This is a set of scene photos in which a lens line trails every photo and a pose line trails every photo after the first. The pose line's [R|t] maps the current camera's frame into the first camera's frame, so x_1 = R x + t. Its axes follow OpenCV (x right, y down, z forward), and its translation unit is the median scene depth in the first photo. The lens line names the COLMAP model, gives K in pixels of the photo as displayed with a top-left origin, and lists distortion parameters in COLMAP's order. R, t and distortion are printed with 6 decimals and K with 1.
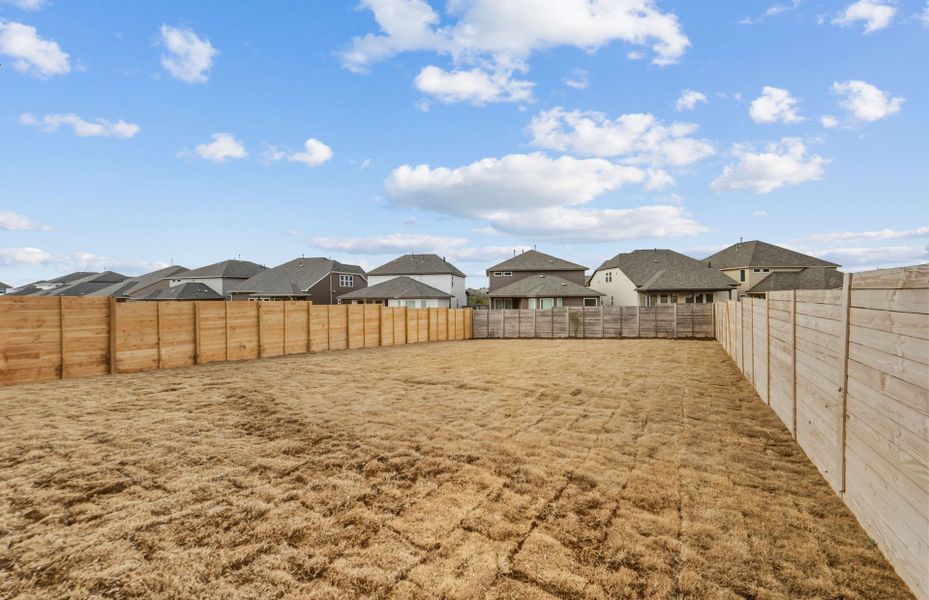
lens RADIAL K [[387.3, 0, 465.9], [0, 387.3, 296.9], [0, 0, 1]] dist [-0.002727, -0.000227]
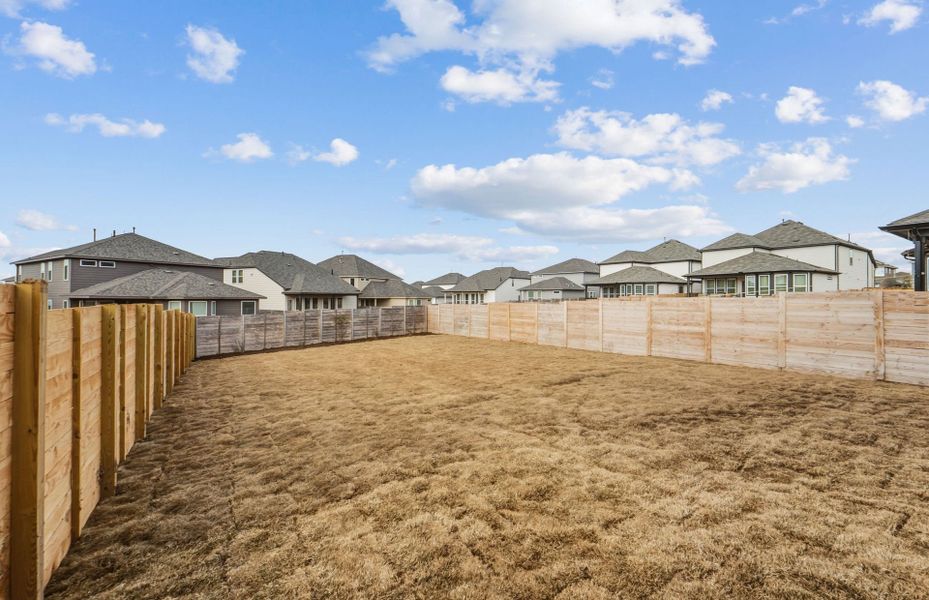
lens RADIAL K [[387.3, 0, 465.9], [0, 387.3, 296.9], [0, 0, 1]] dist [-0.002727, -0.000227]
pose [[0.456889, 0.015468, 0.889389, -0.239065], [-0.007584, 0.999880, -0.013494, 0.002119], [-0.889491, -0.000580, 0.456952, 0.161479]]
